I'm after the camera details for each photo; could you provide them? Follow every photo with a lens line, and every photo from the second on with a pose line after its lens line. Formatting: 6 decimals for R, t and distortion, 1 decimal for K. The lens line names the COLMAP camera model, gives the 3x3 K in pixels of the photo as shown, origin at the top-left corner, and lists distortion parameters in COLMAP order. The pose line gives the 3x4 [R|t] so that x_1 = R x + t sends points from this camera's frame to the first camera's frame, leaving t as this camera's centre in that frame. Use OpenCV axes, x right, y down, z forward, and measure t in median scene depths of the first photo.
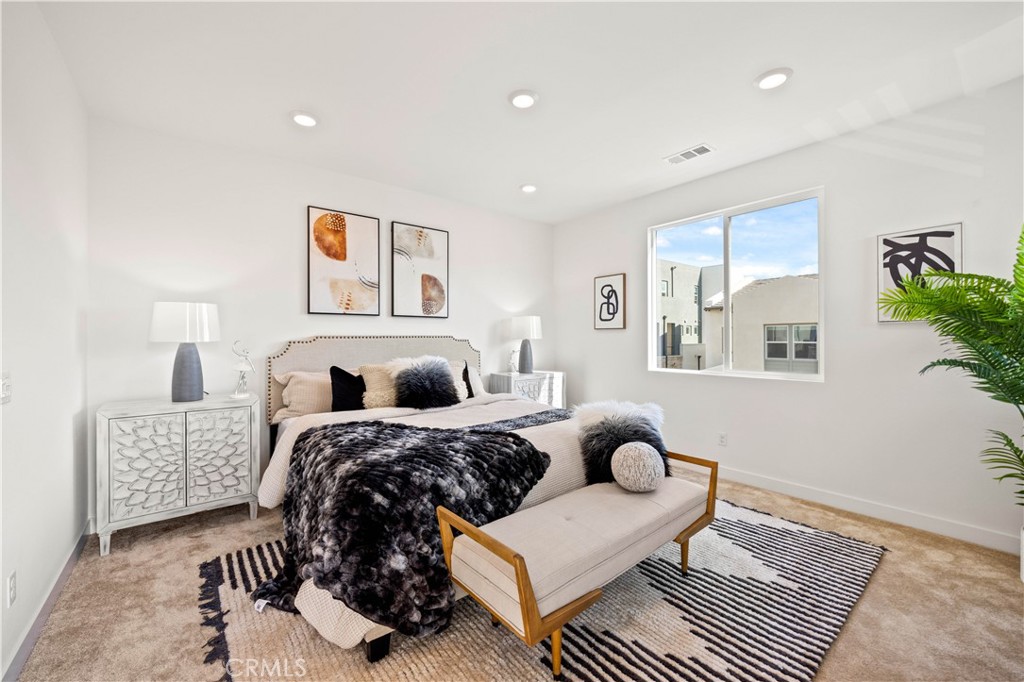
lens RADIAL K [[396.1, 0, 514.3], [0, 396.1, 337.9], [0, 0, 1]] dist [-0.000843, 0.000057]
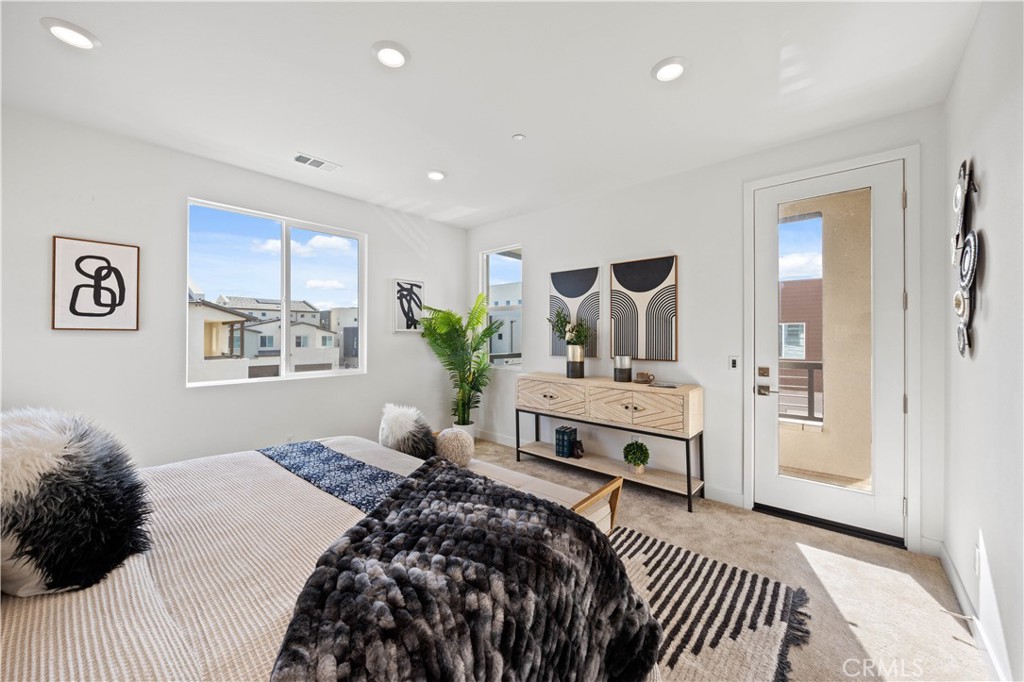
lens RADIAL K [[388.3, 0, 511.8], [0, 388.3, 337.4], [0, 0, 1]] dist [-0.000703, -0.000073]
pose [[-0.149169, 0.009195, 0.988769, -0.452113], [0.007357, 0.999939, -0.008189, -0.001122], [-0.988784, 0.006053, -0.149228, 0.473937]]
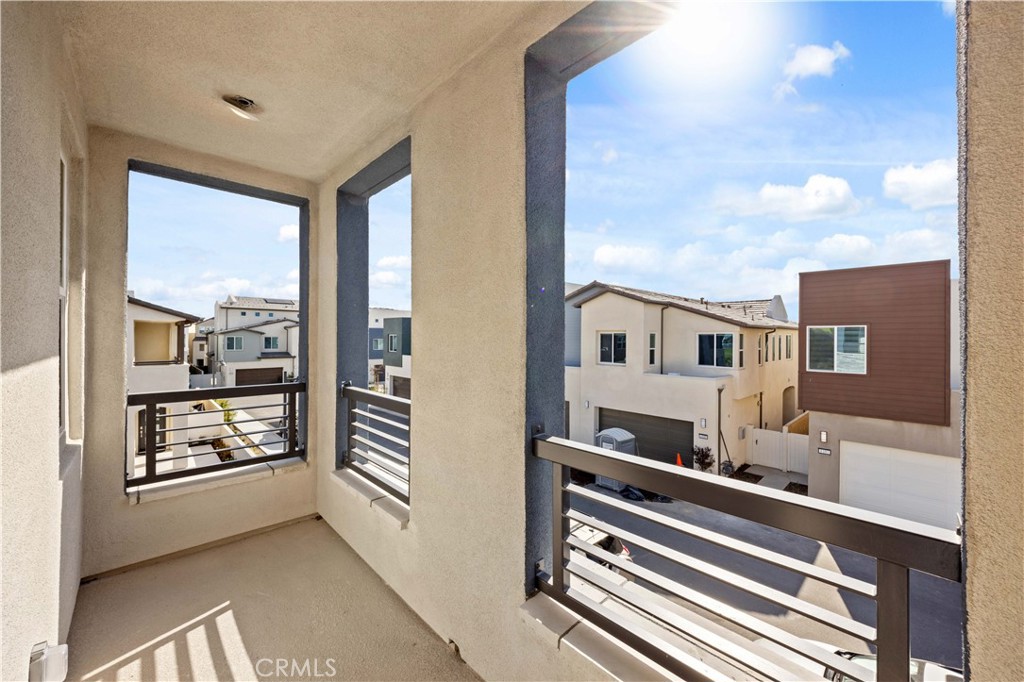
lens RADIAL K [[396.1, 0, 512.7], [0, 396.1, 339.9], [0, 0, 1]] dist [-0.000843, 0.000057]
pose [[-0.067131, 0.005506, 0.997729, -0.355119], [0.001079, 0.999985, -0.005445, -0.006822], [-0.997744, 0.000711, -0.067136, 0.373620]]
